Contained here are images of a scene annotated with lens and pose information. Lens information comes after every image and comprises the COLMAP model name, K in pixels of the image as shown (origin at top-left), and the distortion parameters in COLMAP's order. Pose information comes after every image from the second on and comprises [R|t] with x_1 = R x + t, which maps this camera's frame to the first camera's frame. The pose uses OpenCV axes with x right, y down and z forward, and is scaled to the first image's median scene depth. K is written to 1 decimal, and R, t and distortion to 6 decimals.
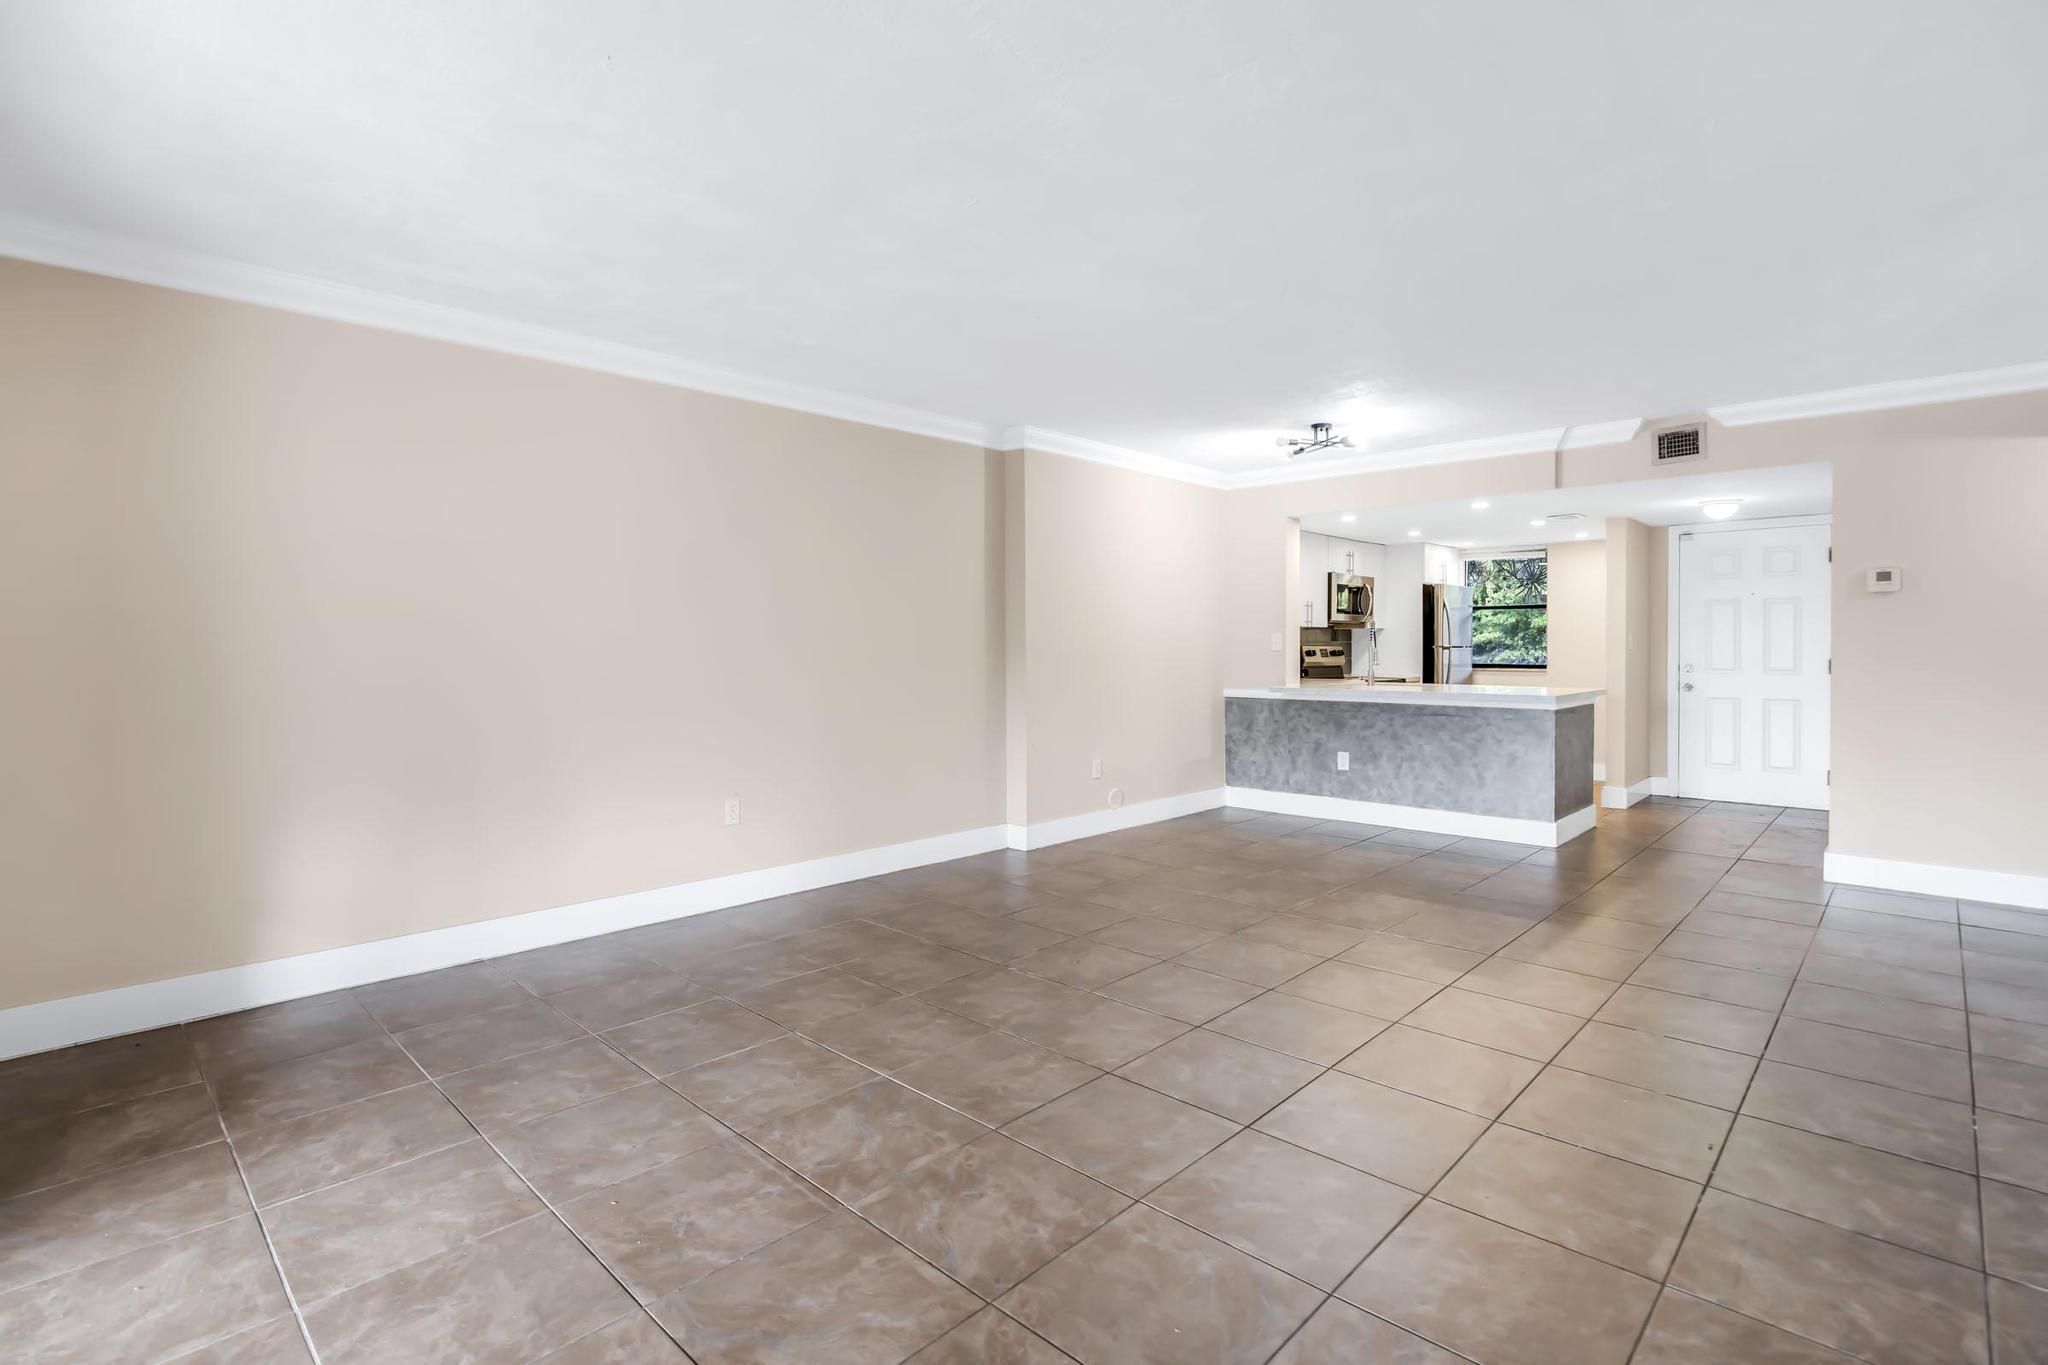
lens RADIAL K [[970.2, 0, 1040.5], [0, 970.2, 667.7], [0, 0, 1]] dist [-0.021286, 0.000293]
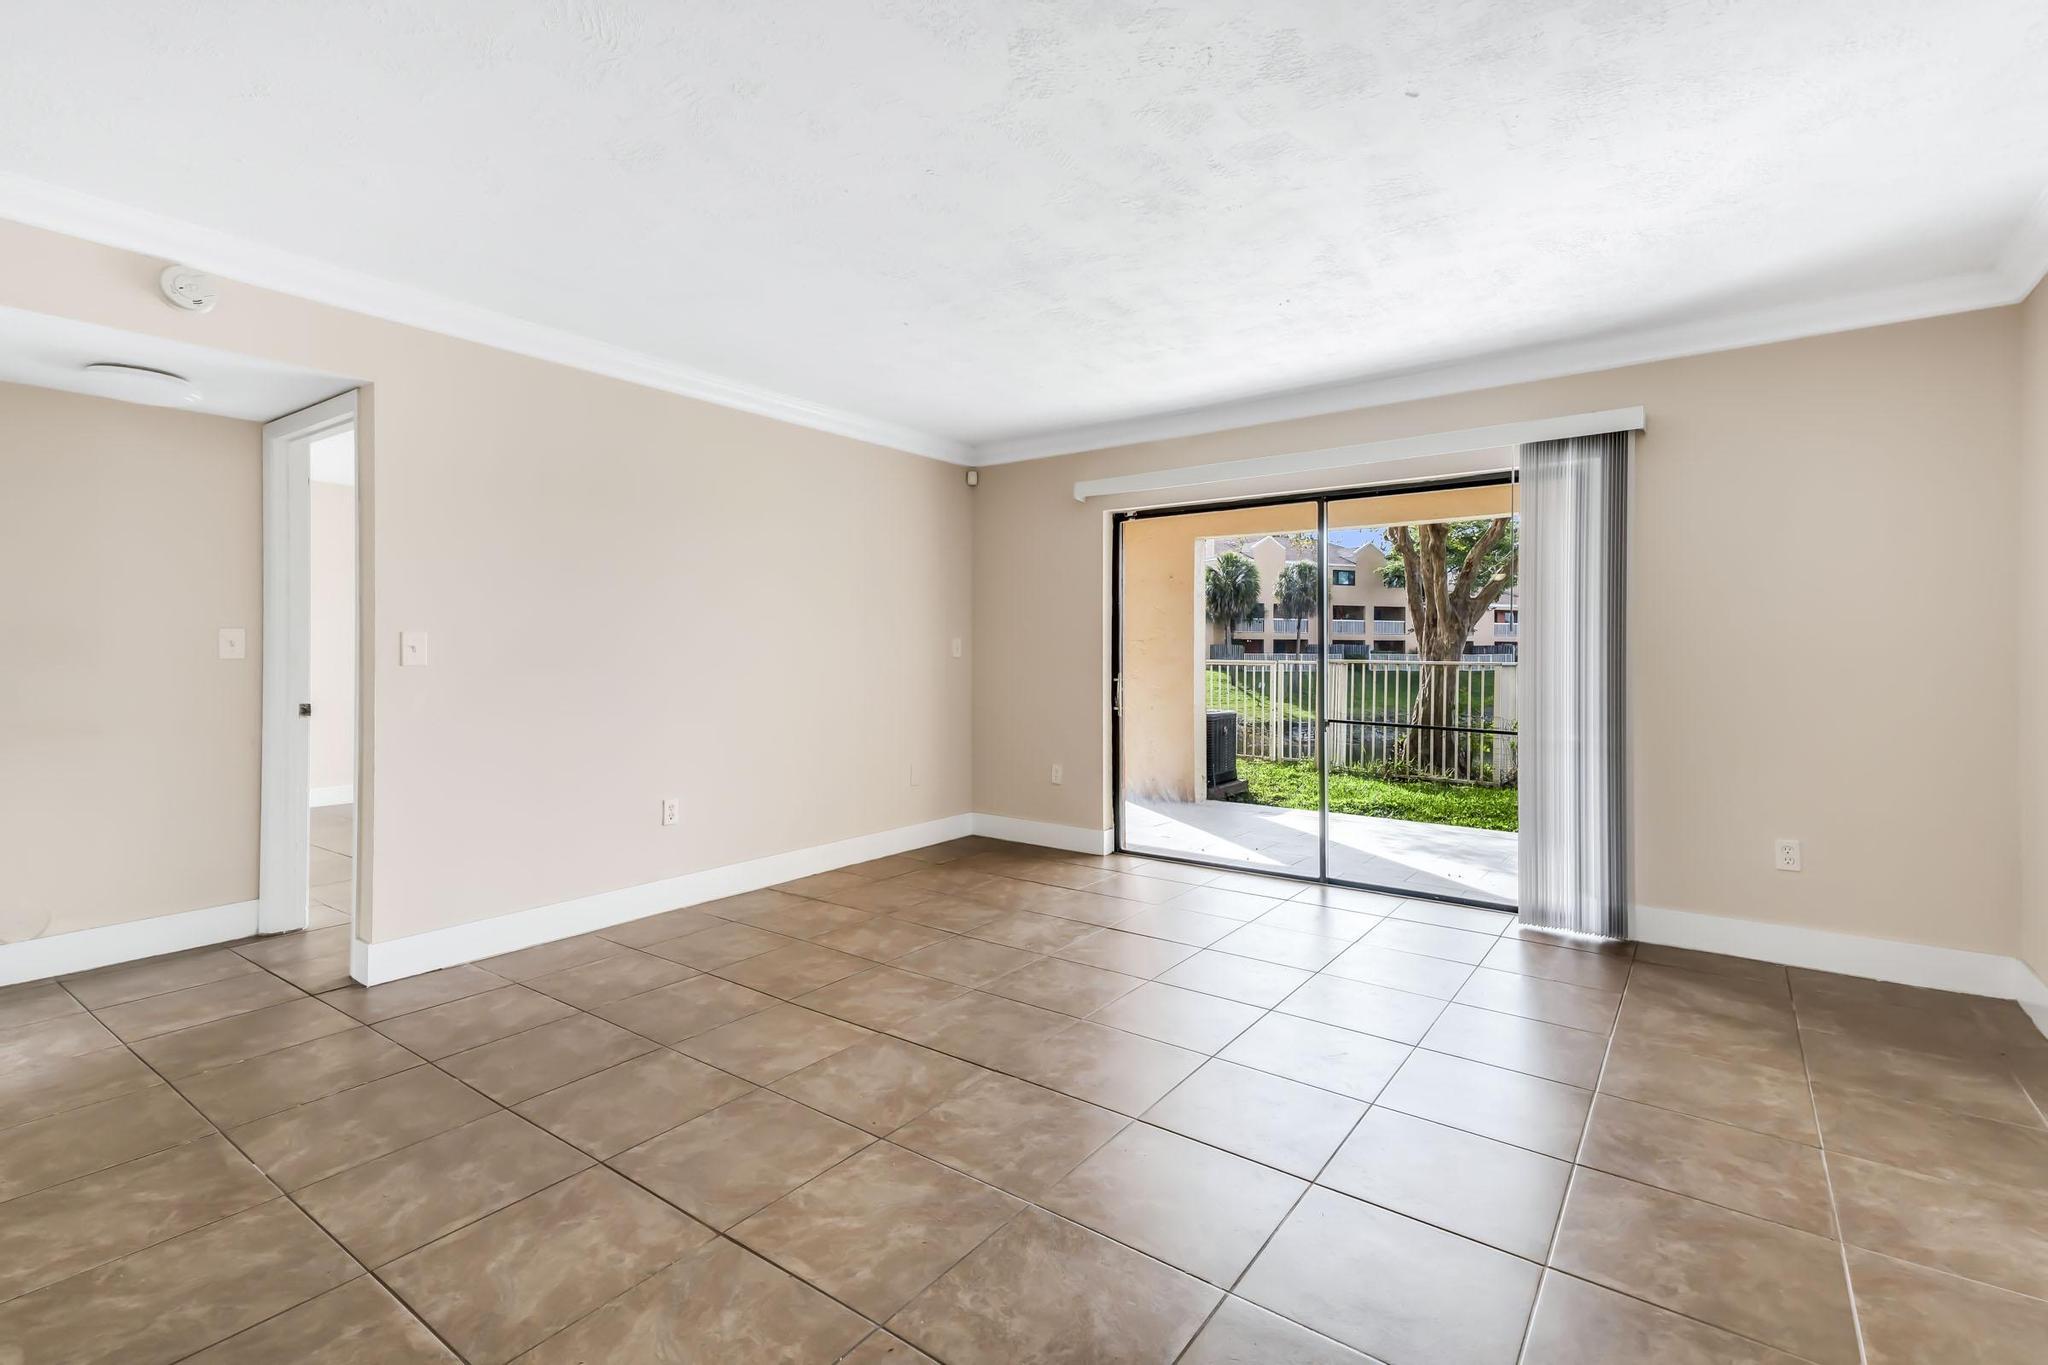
lens RADIAL K [[926.4, 0, 1026.1], [0, 926.4, 649.0], [0, 0, 1]] dist [0.033562, 0.001013]
pose [[-0.992406, -0.000424, -0.123007, 0.068618], [-0.003118, 0.999759, 0.021711, -0.015487], [0.122968, 0.021930, -0.992168, 0.856225]]
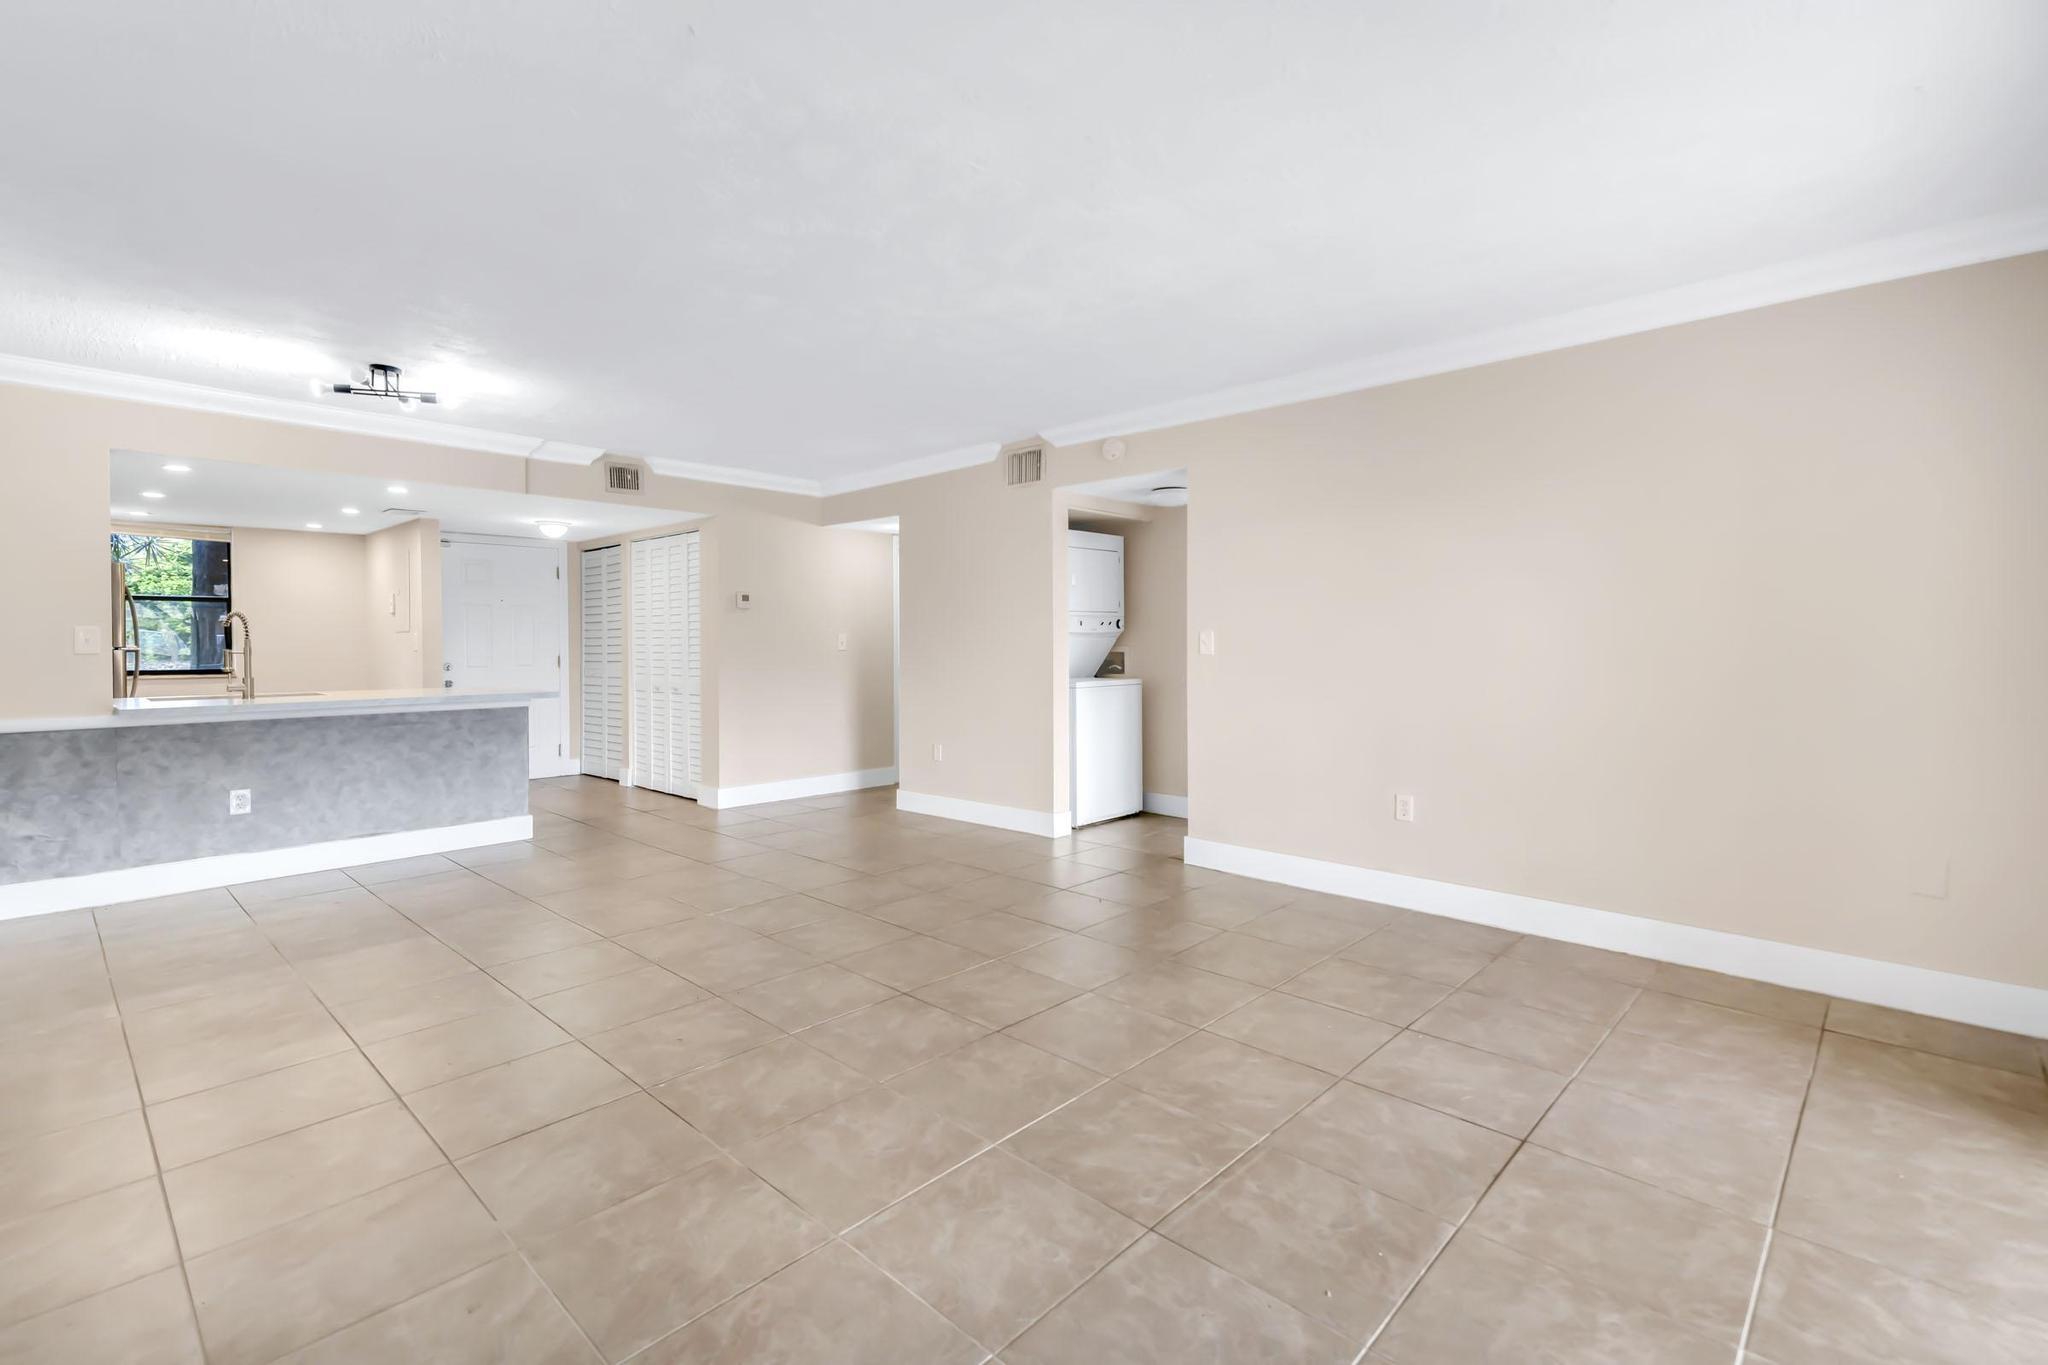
lens RADIAL K [[907.9, 0, 1030.4], [0, 907.9, 653.0], [0, 0, 1]] dist [0.050951, -0.009423]
pose [[0.005027, -0.009462, 0.999943, -0.422765], [0.027603, 0.999576, 0.009319, -0.007433], [-0.999606, 0.027554, 0.005286, 0.416320]]
